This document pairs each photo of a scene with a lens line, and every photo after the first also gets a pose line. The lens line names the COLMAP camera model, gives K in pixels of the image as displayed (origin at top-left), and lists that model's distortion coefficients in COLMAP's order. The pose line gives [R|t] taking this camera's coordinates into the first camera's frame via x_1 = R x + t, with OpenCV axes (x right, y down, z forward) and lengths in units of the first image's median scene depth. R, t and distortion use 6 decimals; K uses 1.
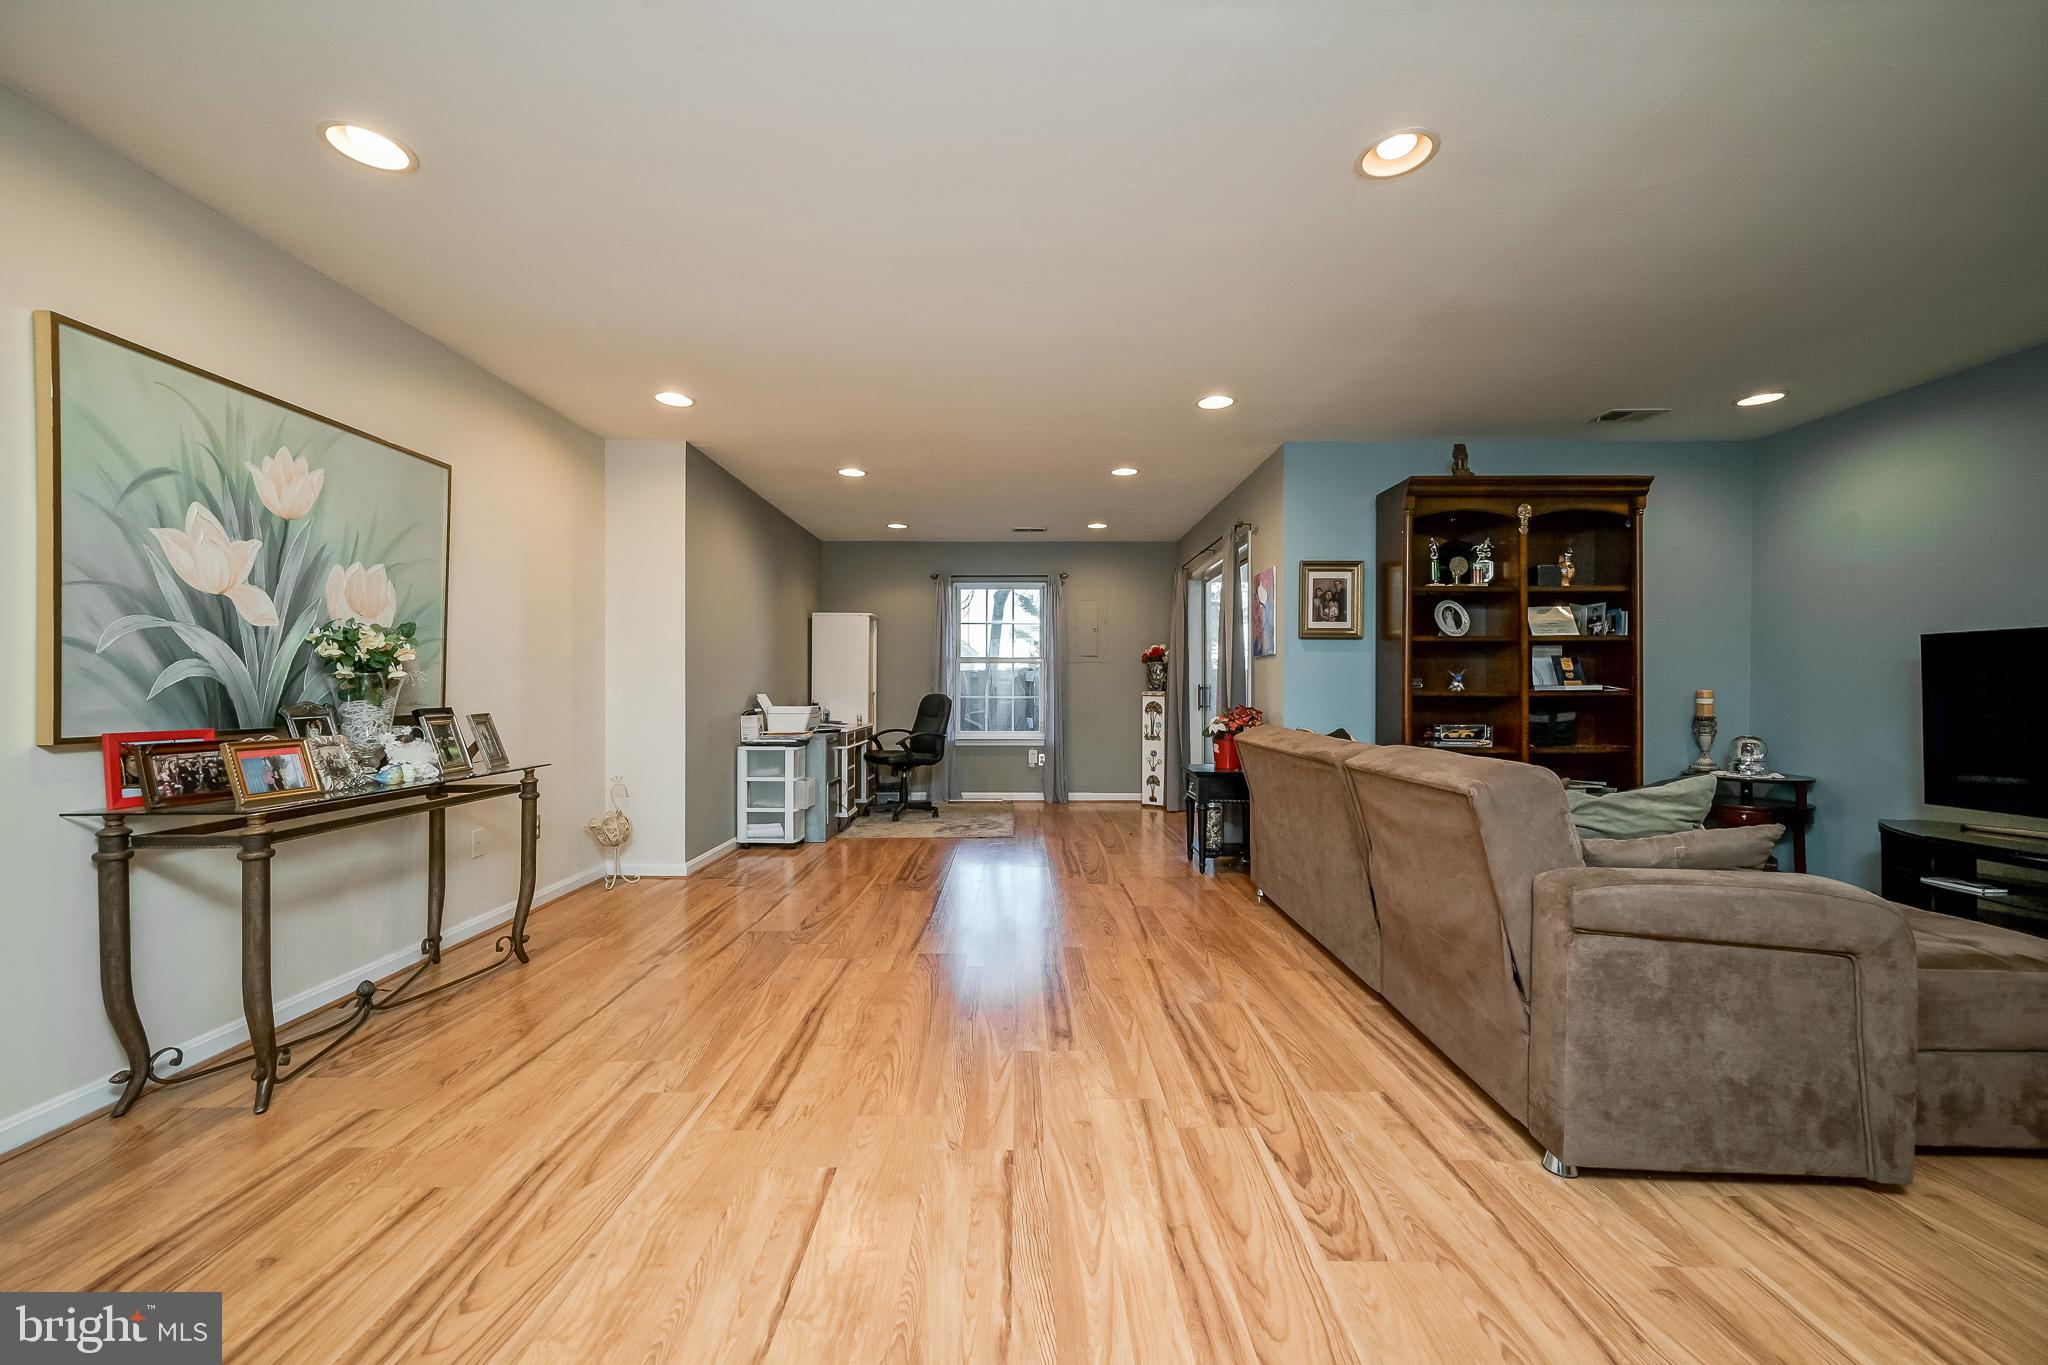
lens RADIAL K [[804.8, 0, 1017.5], [0, 804.8, 688.1], [0, 0, 1]] dist [0.007243, 0.000082]
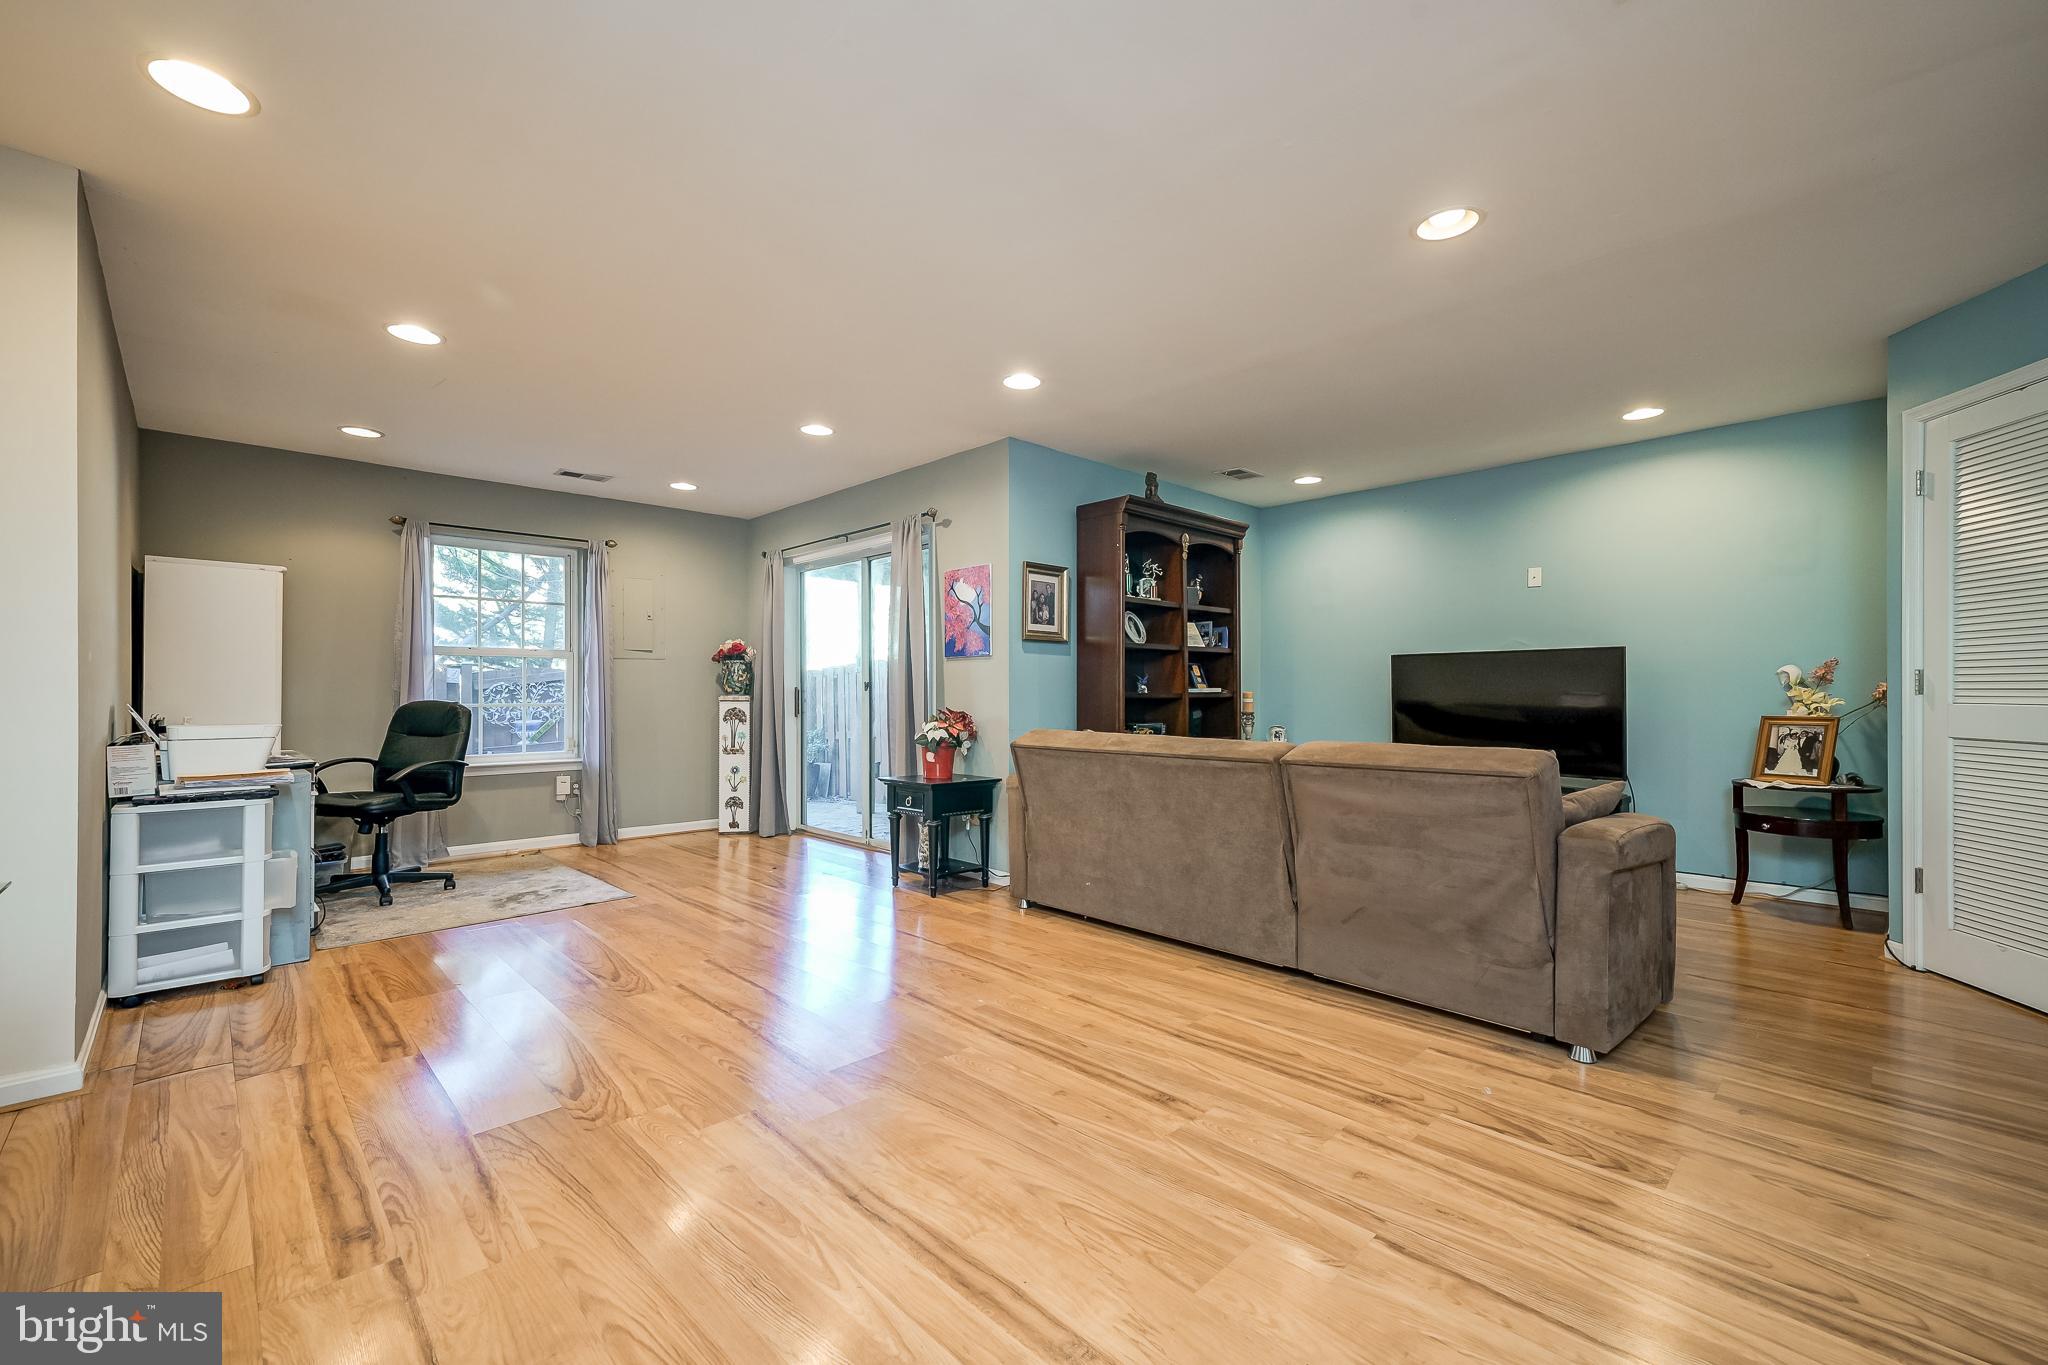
lens RADIAL K [[854.0, 0, 1024.0], [0, 854.0, 682.5], [0, 0, 1]] dist [0.010130, -0.000001]
pose [[0.717856, 0.006066, 0.696165, -0.407988], [0.001880, 0.999942, -0.010651, 0.001191], [-0.696189, 0.008954, 0.717802, 0.273802]]
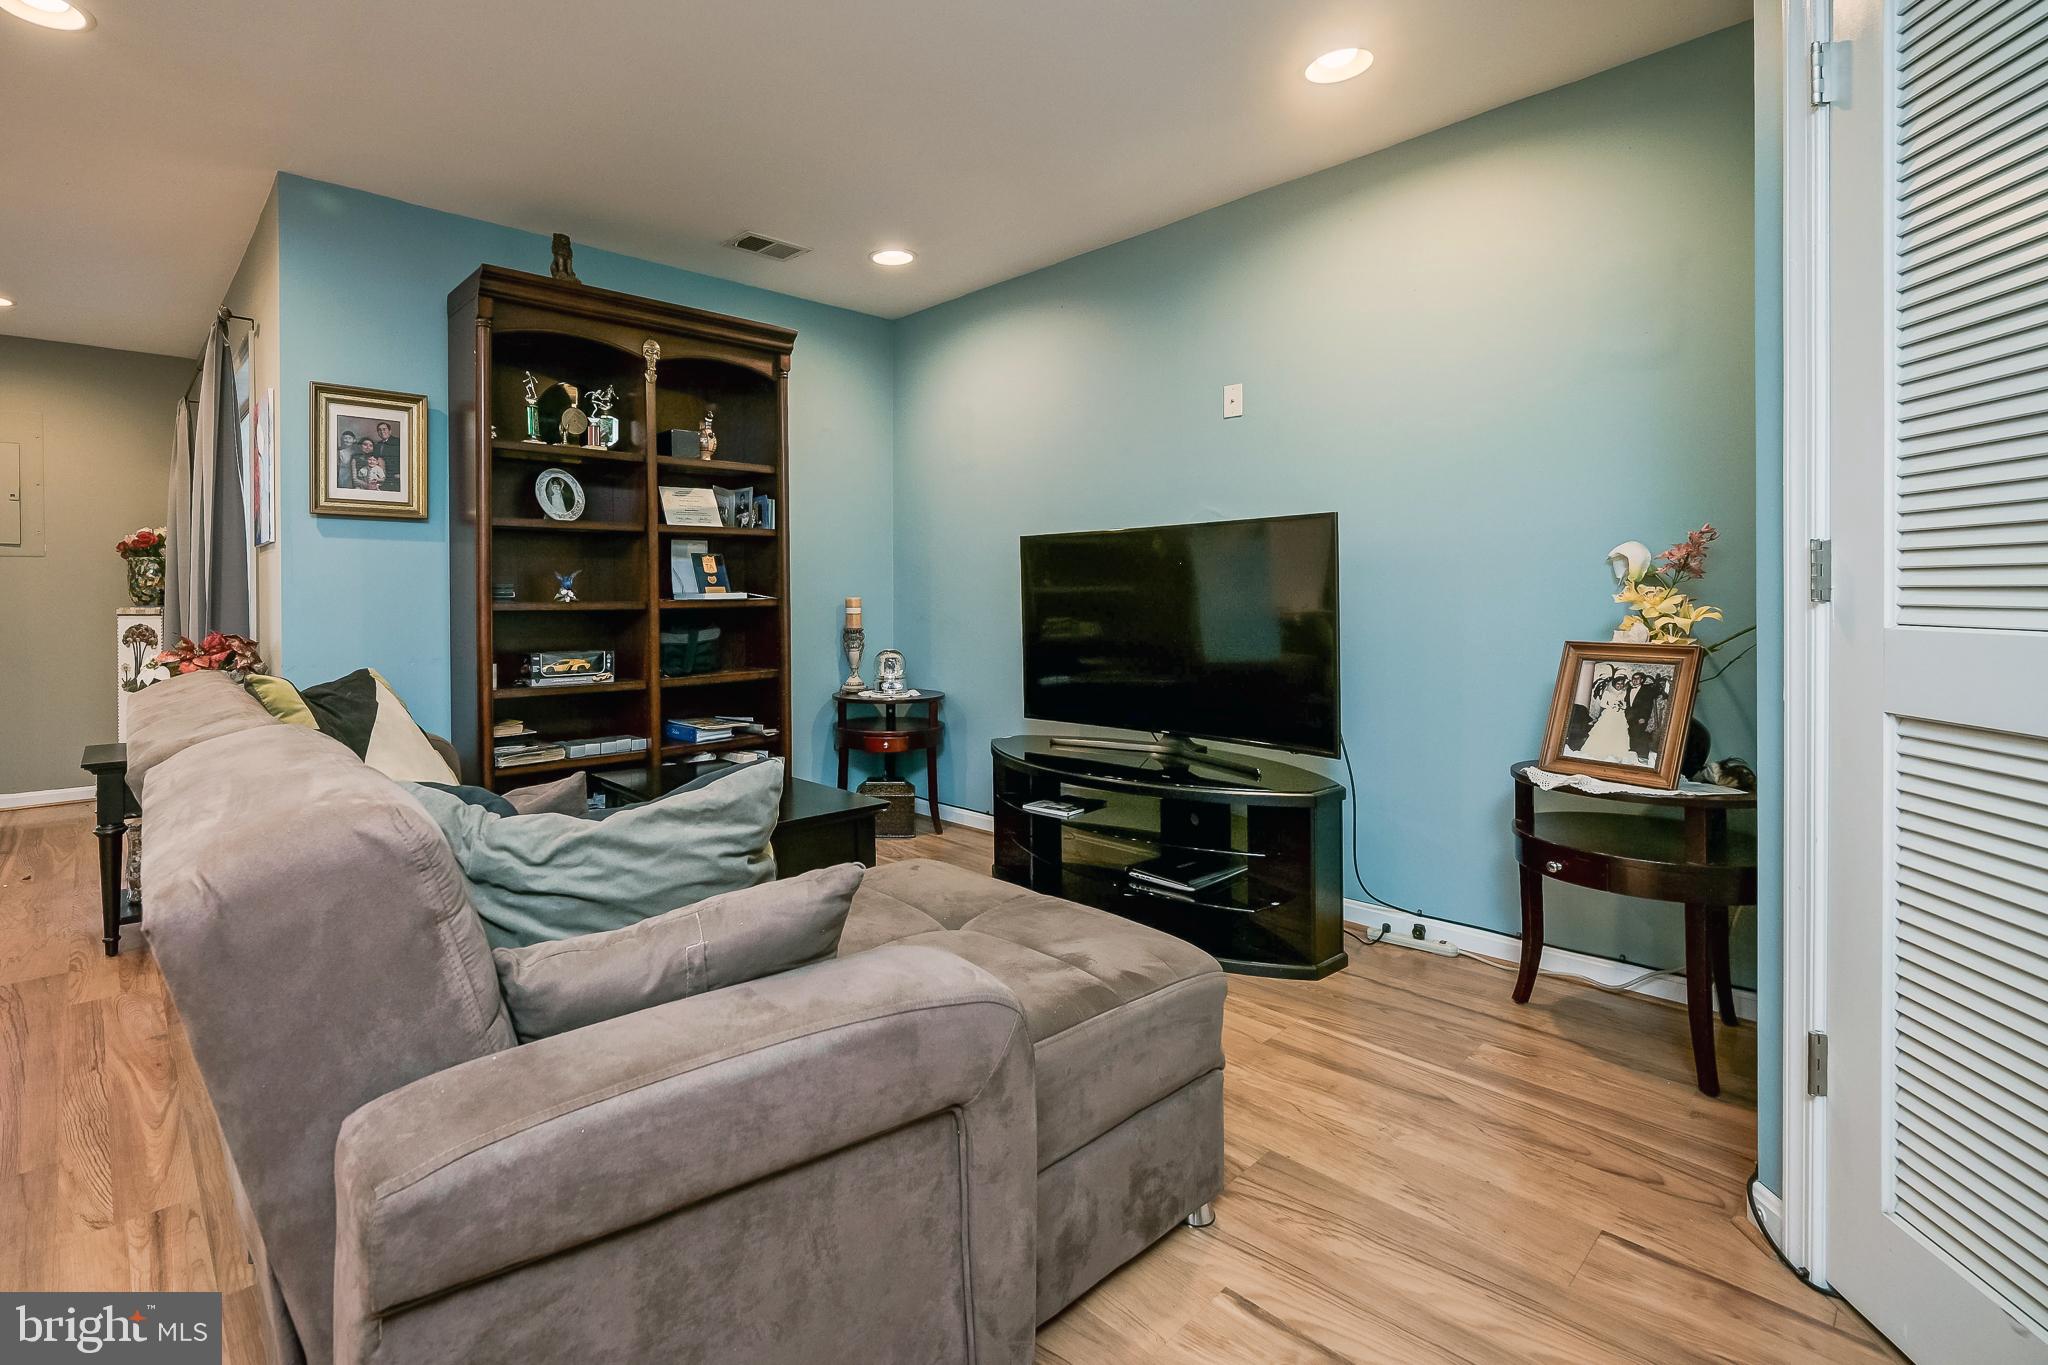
lens RADIAL K [[939.7, 0, 891.1], [0, 939.7, 590.7], [0, 0, 1]] dist [-0.001887, -0.000009]
pose [[0.759726, -0.003735, 0.650233, 0.247110], [0.008667, 0.999953, -0.004382, -0.000371], [-0.650186, 0.008964, 0.759722, 0.230526]]
